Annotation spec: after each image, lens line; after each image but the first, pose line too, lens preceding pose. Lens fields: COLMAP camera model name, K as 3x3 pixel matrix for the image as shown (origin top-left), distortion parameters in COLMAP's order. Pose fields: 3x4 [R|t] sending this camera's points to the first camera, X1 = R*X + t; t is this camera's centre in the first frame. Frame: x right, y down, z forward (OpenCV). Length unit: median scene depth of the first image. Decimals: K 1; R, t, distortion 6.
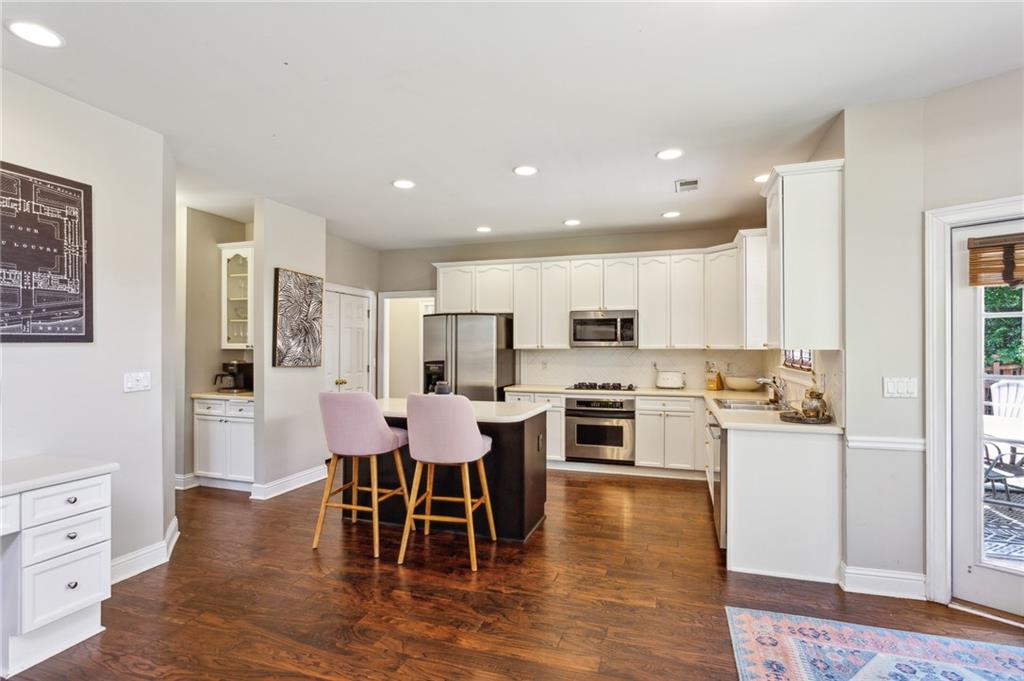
lens RADIAL K [[506.8, 0, 512.2], [0, 506.8, 345.4], [0, 0, 1]] dist [-0.001178, -0.000004]
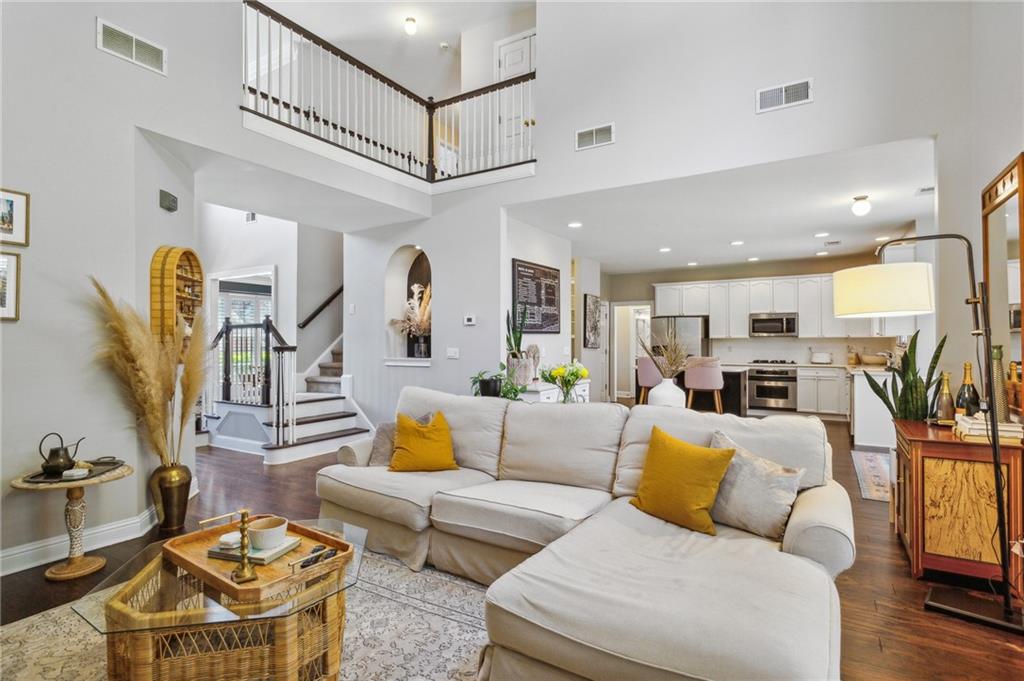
lens RADIAL K [[506.8, 0, 512.2], [0, 506.8, 345.4], [0, 0, 1]] dist [-0.001178, -0.000004]
pose [[0.971947, 0.000546, -0.235199, -0.265845], [0.002396, 0.999922, 0.012222, 0.010427], [0.235187, -0.012443, 0.971870, -0.796840]]
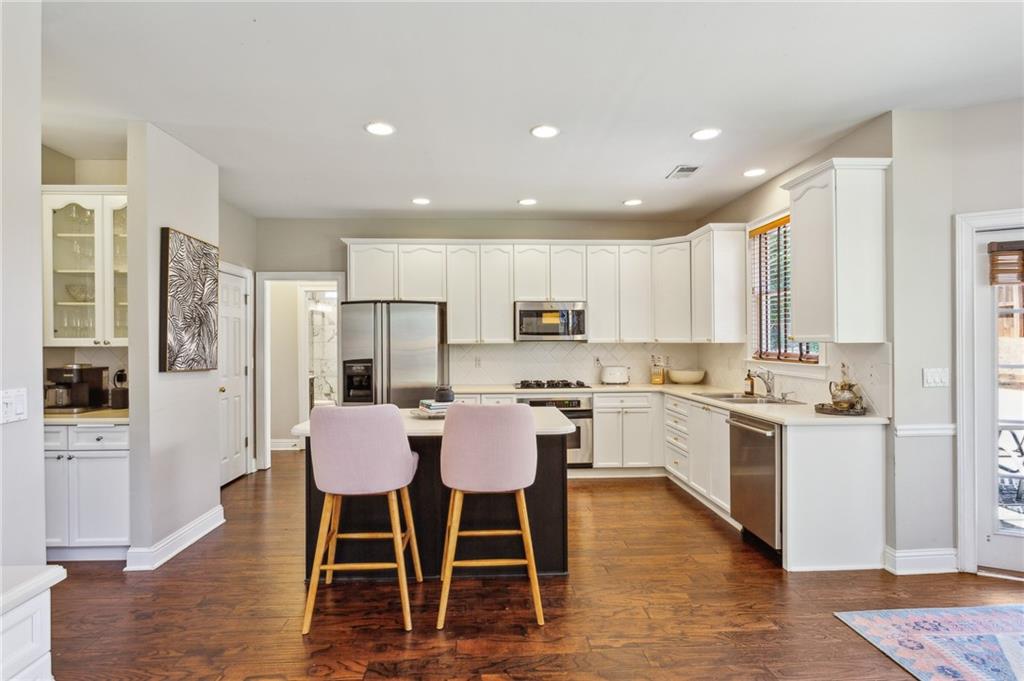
lens RADIAL K [[525.8, 0, 512.0], [0, 525.8, 340.5], [0, 0, 1]] dist [-0.002142, -0.000181]
pose [[0.933683, -0.003881, 0.358080, -0.258858], [0.003443, 0.999992, 0.001861, -0.000218], [-0.358084, -0.000505, 0.933689, 0.155467]]
